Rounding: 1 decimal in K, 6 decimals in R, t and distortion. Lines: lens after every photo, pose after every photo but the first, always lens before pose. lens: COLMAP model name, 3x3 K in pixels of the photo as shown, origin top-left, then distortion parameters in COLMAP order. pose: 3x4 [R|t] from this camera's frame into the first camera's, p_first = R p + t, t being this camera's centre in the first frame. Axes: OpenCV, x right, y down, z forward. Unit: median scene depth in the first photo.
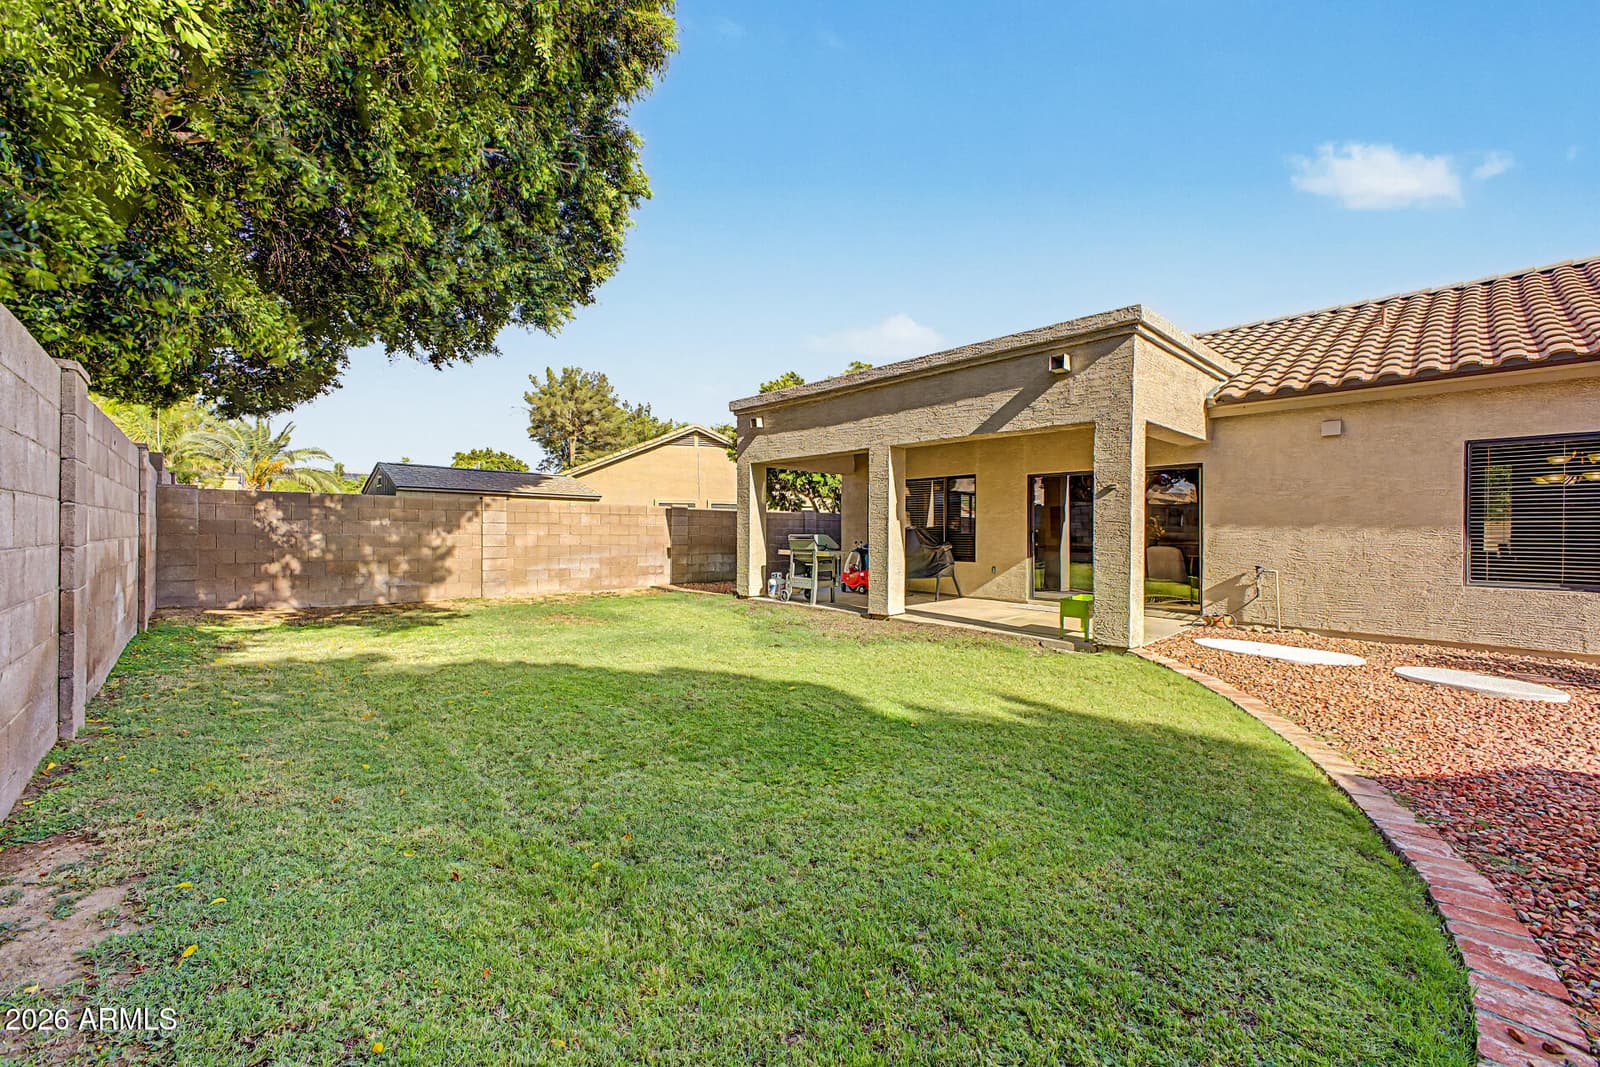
lens RADIAL K [[625.5, 0, 792.5], [0, 625.5, 523.3], [0, 0, 1]] dist [0.021094, -0.000170]
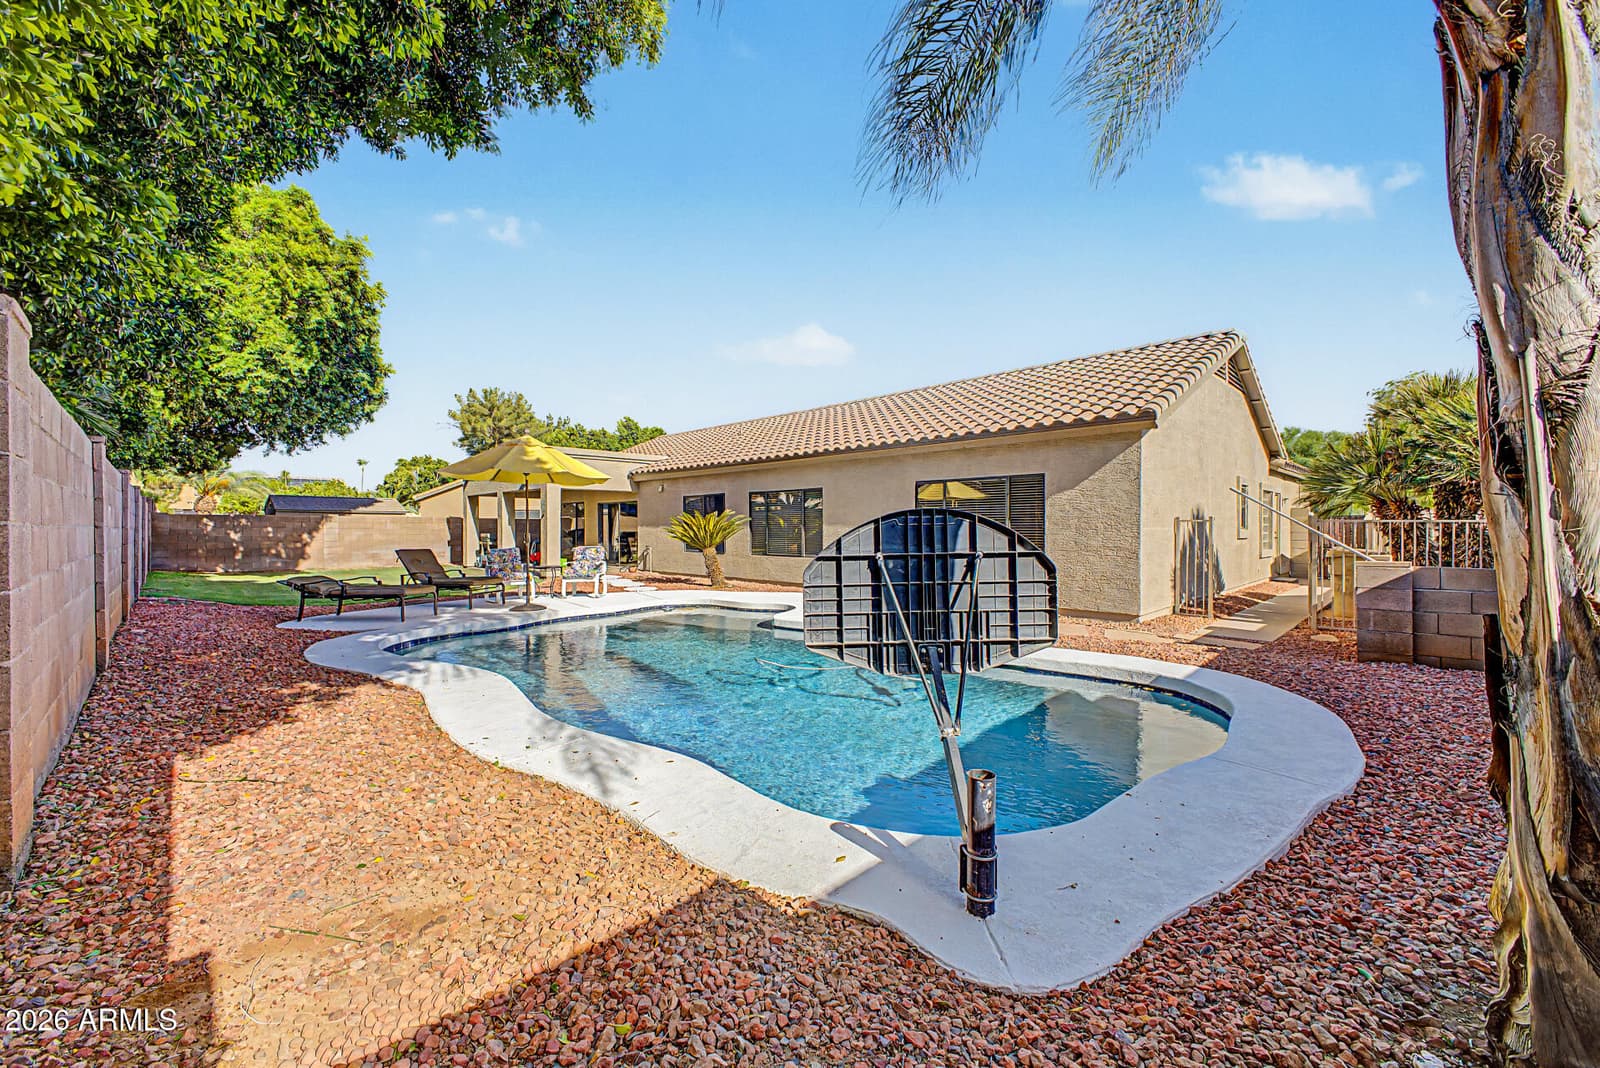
lens RADIAL K [[618.2, 0, 795.1], [0, 618.2, 531.8], [0, 0, 1]] dist [0.018359, -0.000268]
pose [[0.998468, -0.001541, 0.055311, 0.140749], [0.000843, 0.999920, 0.012654, -0.002025], [-0.055326, -0.012588, 0.998389, -0.165986]]
